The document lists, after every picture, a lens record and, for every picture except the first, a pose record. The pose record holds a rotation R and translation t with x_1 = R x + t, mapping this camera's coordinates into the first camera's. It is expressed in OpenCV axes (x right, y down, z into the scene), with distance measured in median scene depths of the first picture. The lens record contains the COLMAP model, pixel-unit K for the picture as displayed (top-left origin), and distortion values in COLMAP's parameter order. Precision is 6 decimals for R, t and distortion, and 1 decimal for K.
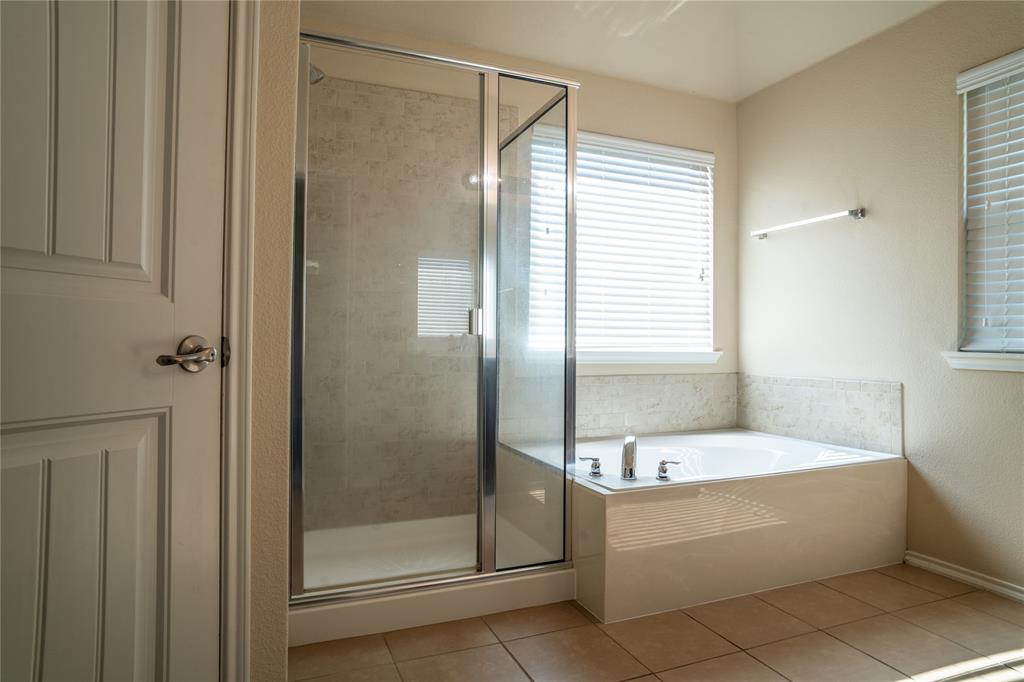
lens RADIAL K [[603.3, 0, 512.6], [0, 603.3, 335.9], [0, 0, 1]] dist [-0.077047, 0.054258]
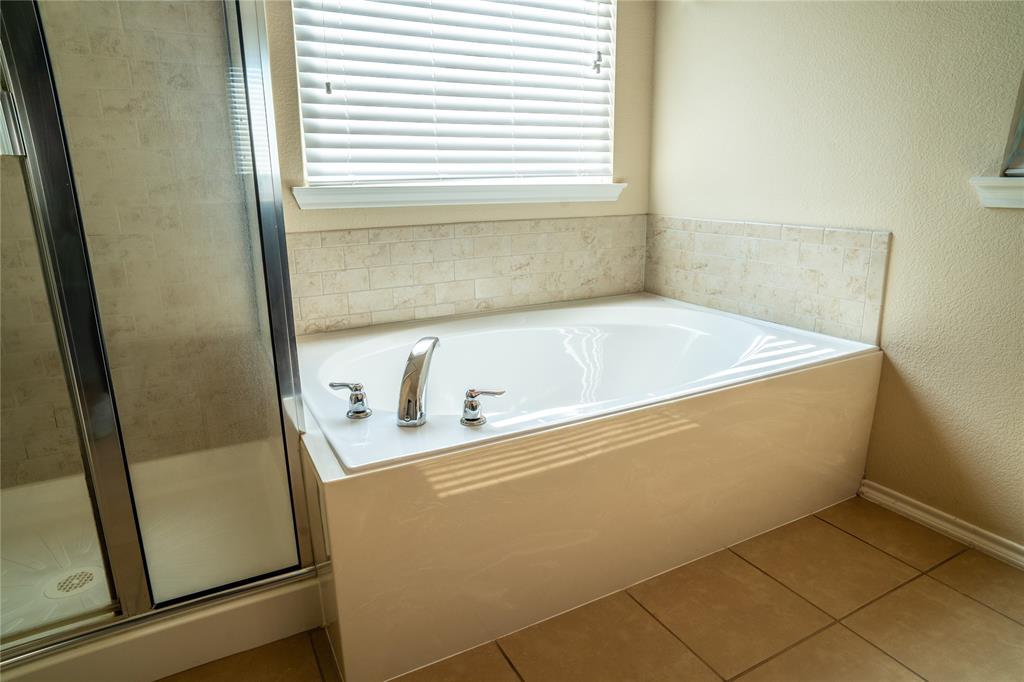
lens RADIAL K [[603.3, 0, 512.6], [0, 603.3, 335.9], [0, 0, 1]] dist [-0.077047, 0.054258]
pose [[0.995635, -0.041606, 0.083546, 0.176233], [0.018090, 0.964195, 0.264577, 0.012457], [-0.091563, -0.261911, 0.960739, 0.348095]]
